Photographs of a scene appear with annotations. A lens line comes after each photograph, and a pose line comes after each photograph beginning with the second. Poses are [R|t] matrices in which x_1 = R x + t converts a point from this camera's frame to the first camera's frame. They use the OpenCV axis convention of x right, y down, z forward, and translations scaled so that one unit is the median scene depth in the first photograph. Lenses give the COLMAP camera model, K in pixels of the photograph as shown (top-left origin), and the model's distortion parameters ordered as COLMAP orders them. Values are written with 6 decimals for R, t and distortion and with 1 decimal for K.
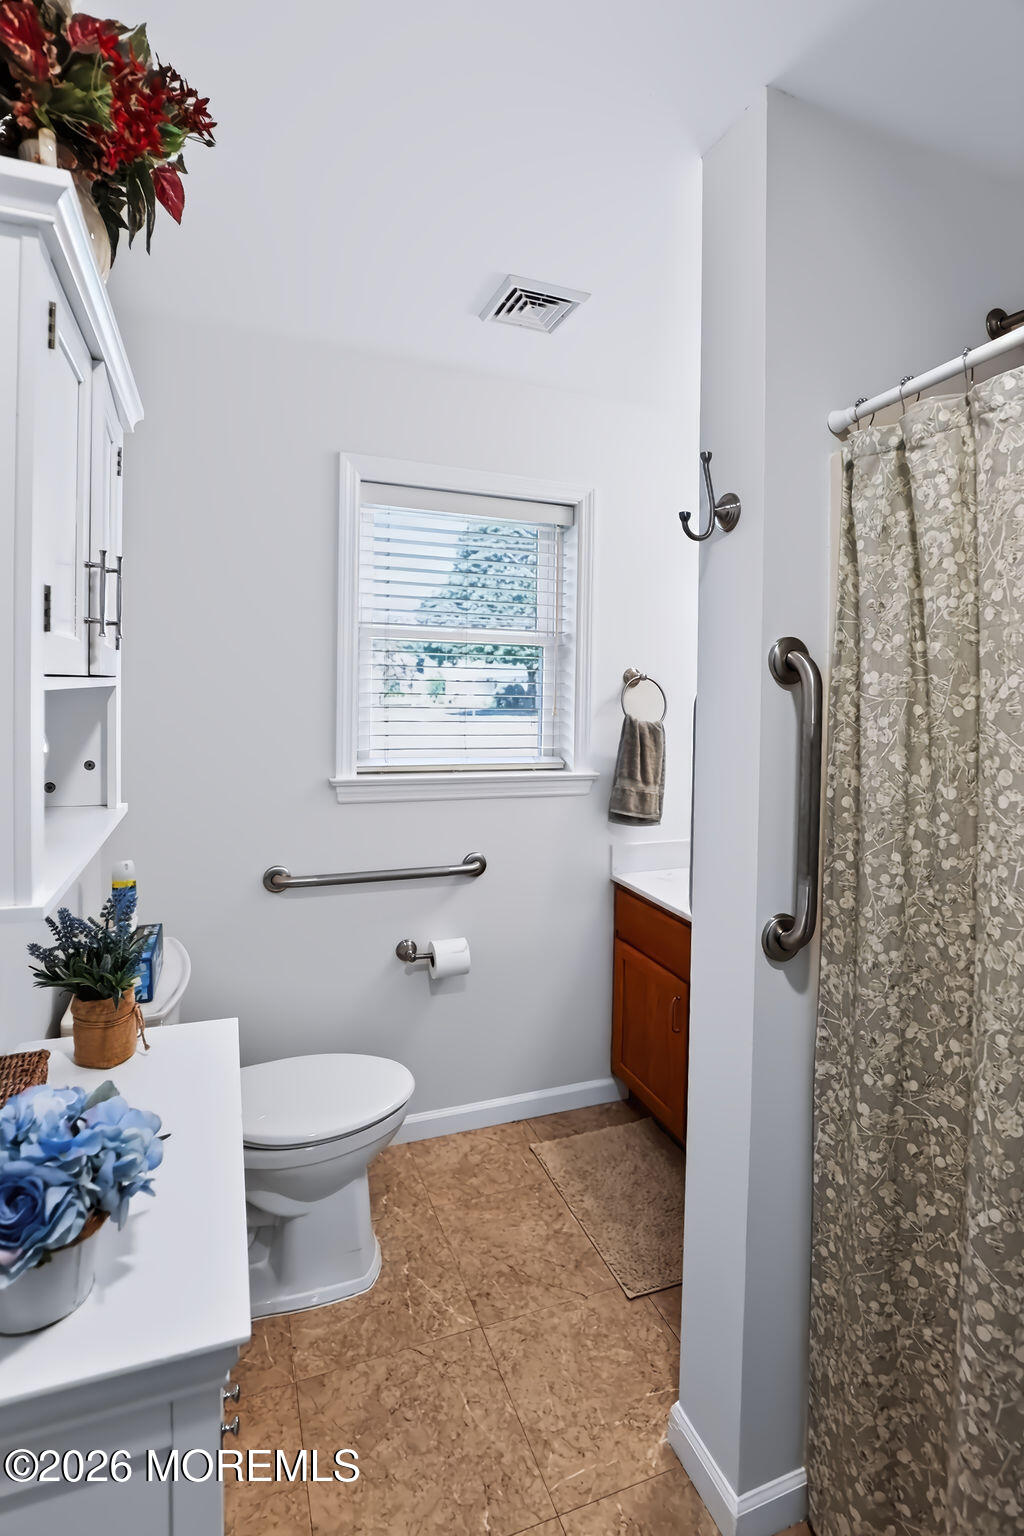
lens RADIAL K [[732.9, 0, 511.4], [0, 732.9, 707.1], [0, 0, 1]] dist [-0.036157, 0.007976]
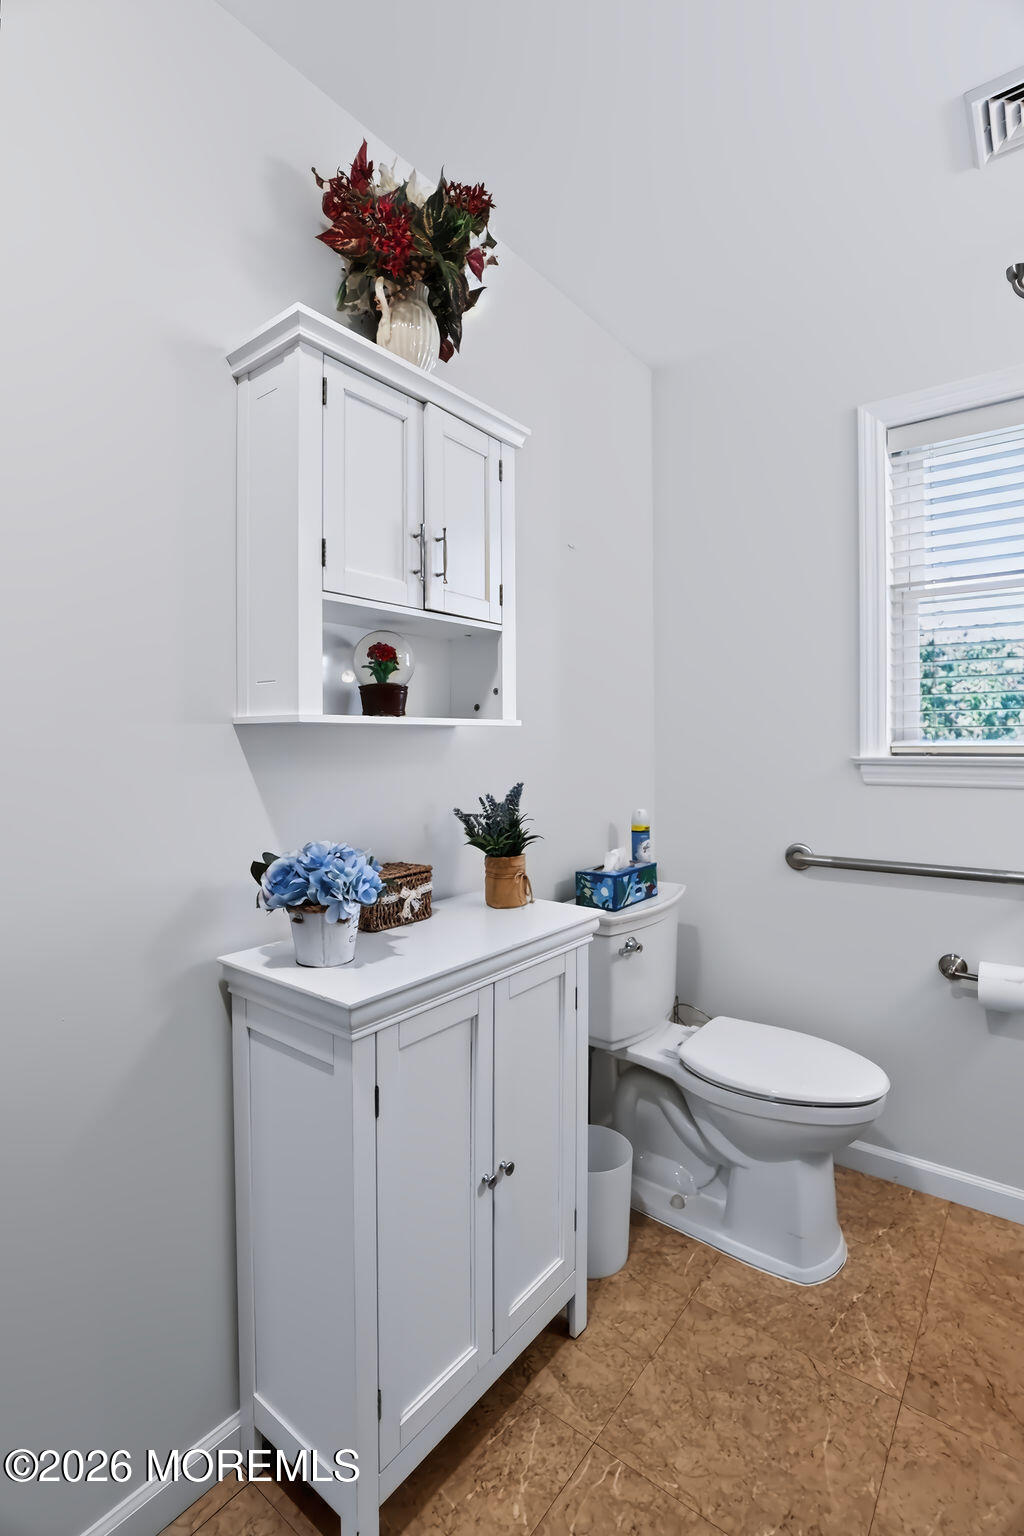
lens RADIAL K [[723.3, 0, 508.8], [0, 723.3, 751.2], [0, 0, 1]] dist [-0.035548, 0.006612]
pose [[0.508547, -0.011257, -0.860961, 0.298437], [-0.006401, 0.999837, -0.016854, 0.102926], [0.861010, 0.014082, 0.508392, 0.144842]]
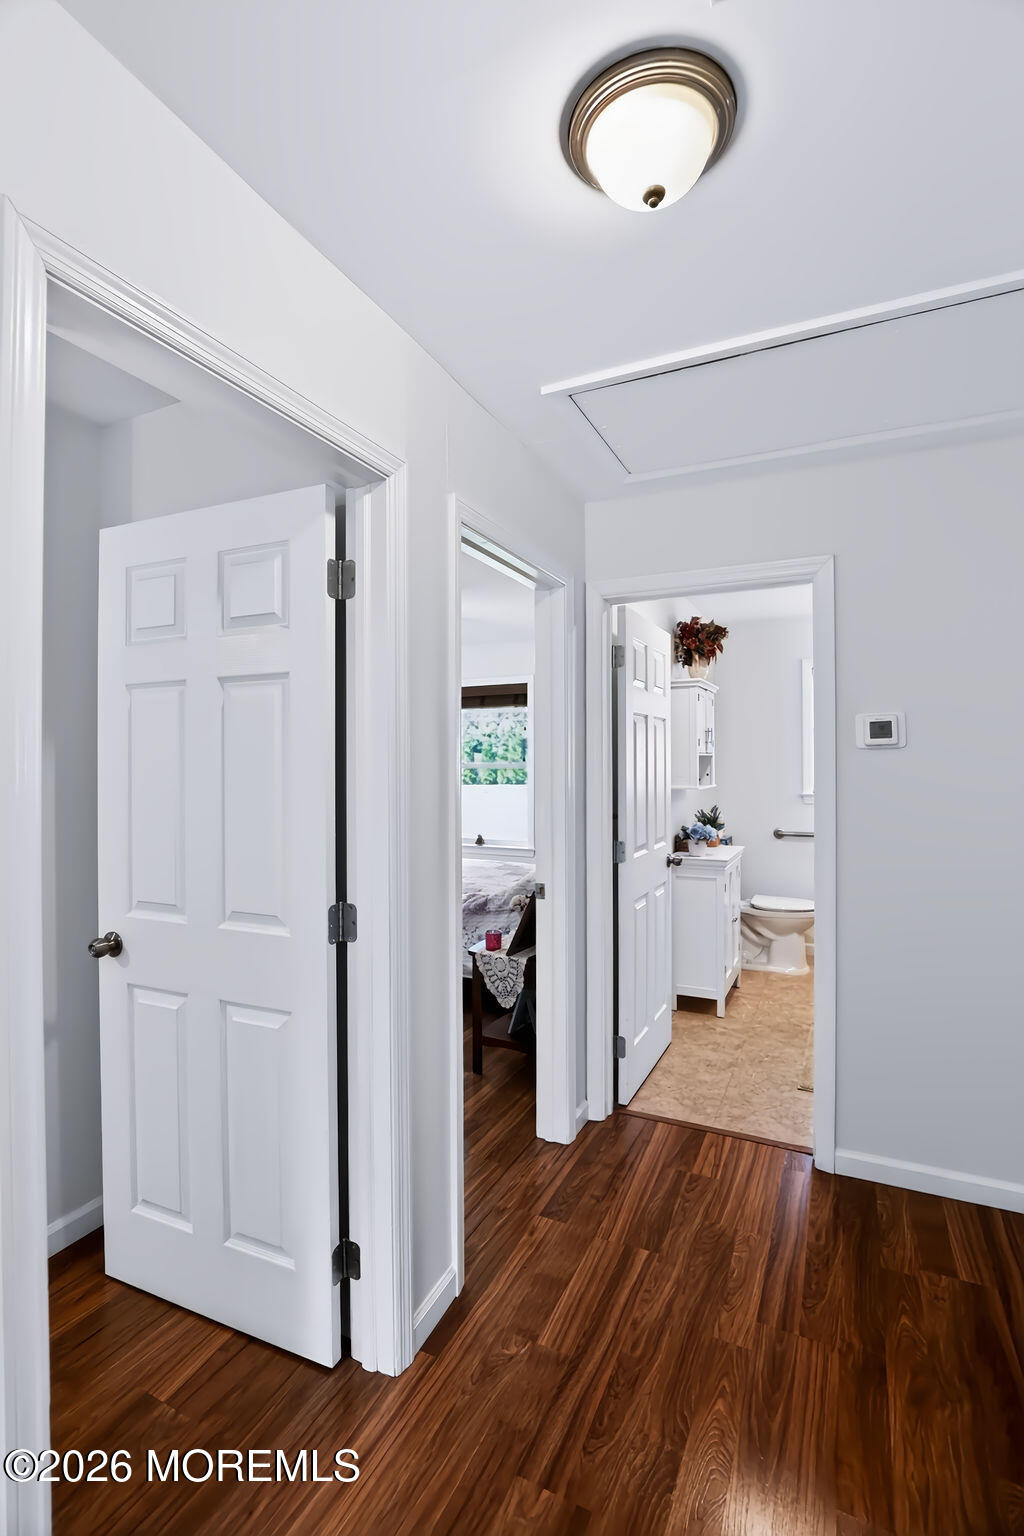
lens RADIAL K [[739.2, 0, 512.7], [0, 739.2, 764.4], [0, 0, 1]] dist [-0.038315, 0.000095]
pose [[0.691886, -0.023678, -0.721619, 0.798470], [0.003042, 0.999549, -0.029880, 0.067628], [0.722001, 0.018478, 0.691645, -1.286563]]
